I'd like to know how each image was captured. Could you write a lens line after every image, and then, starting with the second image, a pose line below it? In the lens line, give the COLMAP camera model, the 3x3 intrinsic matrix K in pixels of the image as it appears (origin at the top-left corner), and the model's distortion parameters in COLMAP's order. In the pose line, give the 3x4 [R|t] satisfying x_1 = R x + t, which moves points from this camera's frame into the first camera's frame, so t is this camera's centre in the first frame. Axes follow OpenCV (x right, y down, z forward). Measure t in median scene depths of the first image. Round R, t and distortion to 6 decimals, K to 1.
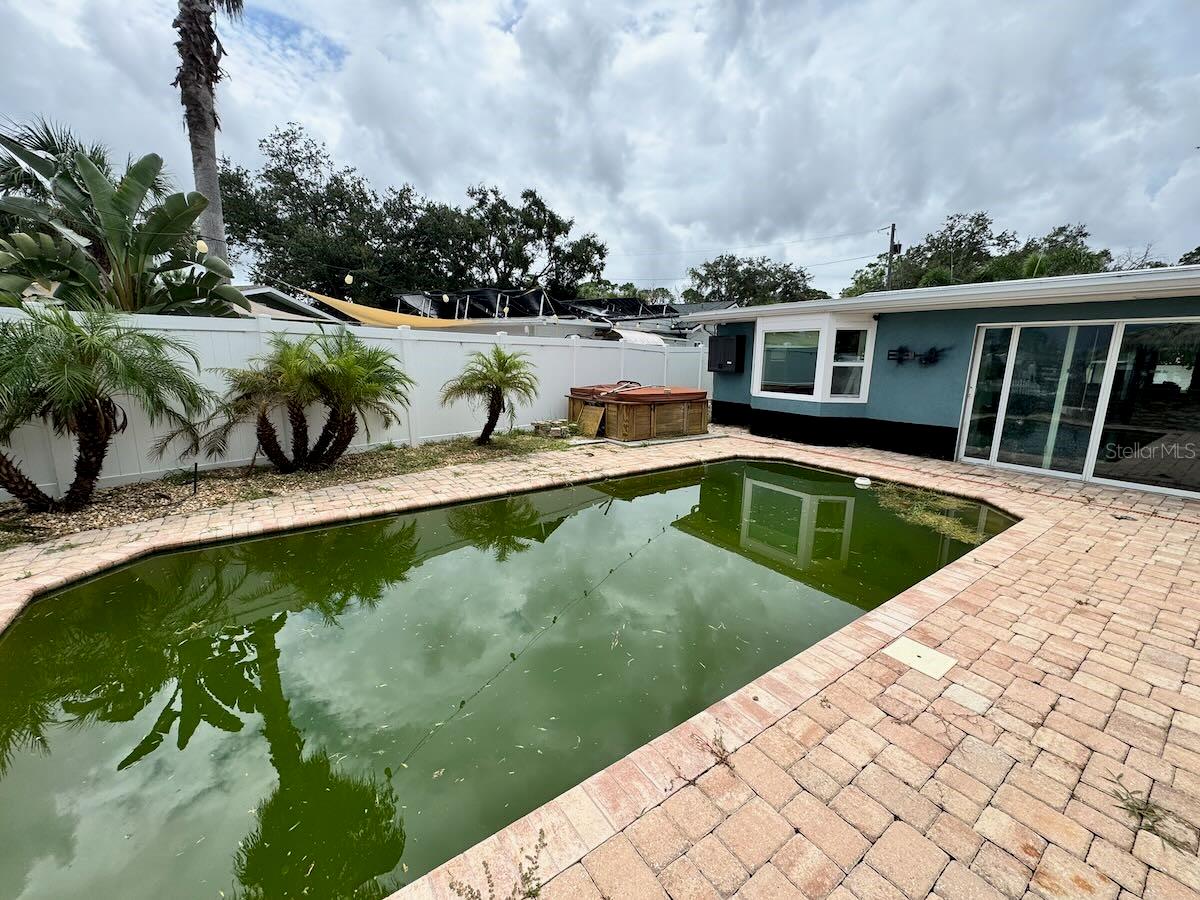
lens RADIAL K [[481.9, 0, 599.3], [0, 481.9, 448.5], [0, 0, 1]] dist [-0.003996, 0.000941]
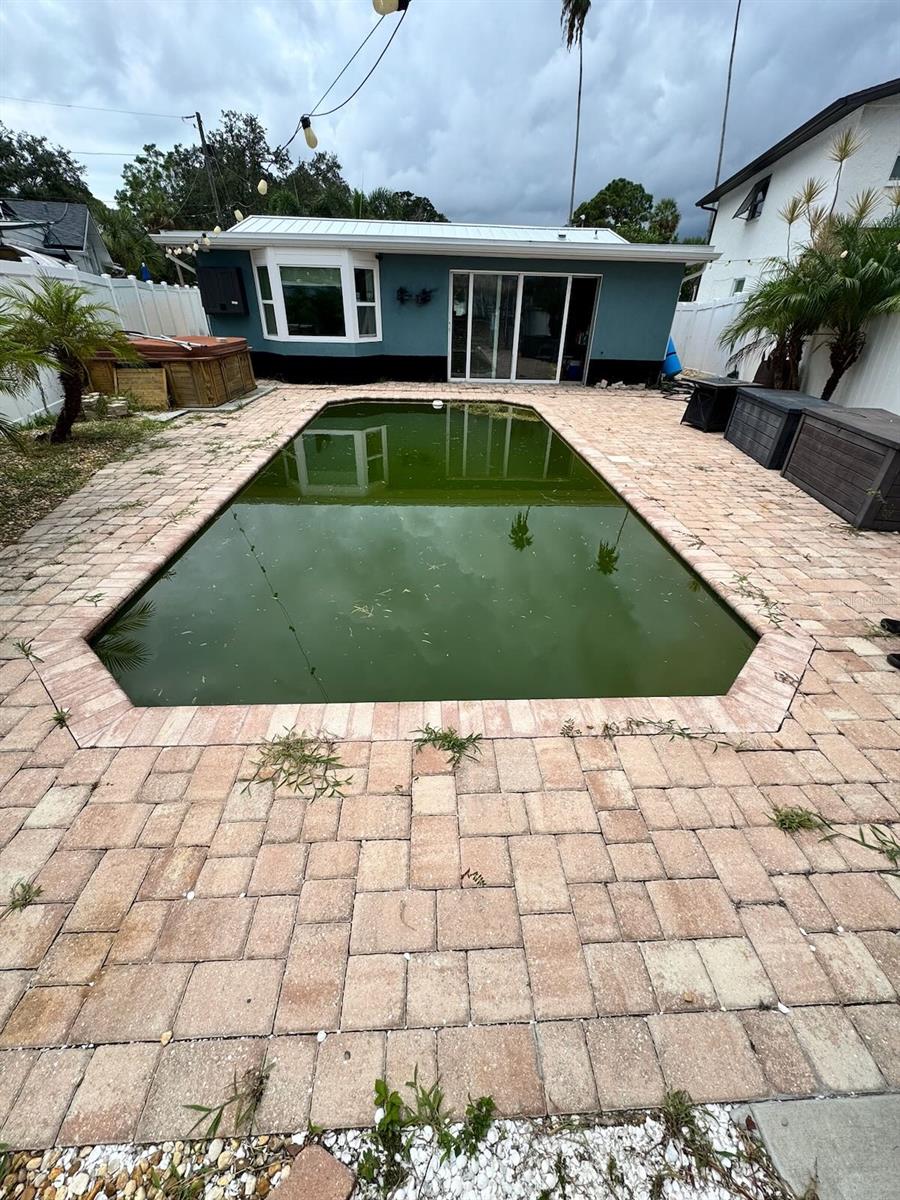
lens RADIAL K [[481.9, 0, 451.4], [0, 481.9, 603.9], [0, 0, 1]] dist [-0.003996, 0.000941]
pose [[0.543158, -0.450133, 0.708774, -0.547944], [0.146396, 0.881990, 0.447952, -0.030249], [-0.826770, -0.139547, 0.544958, 0.110982]]
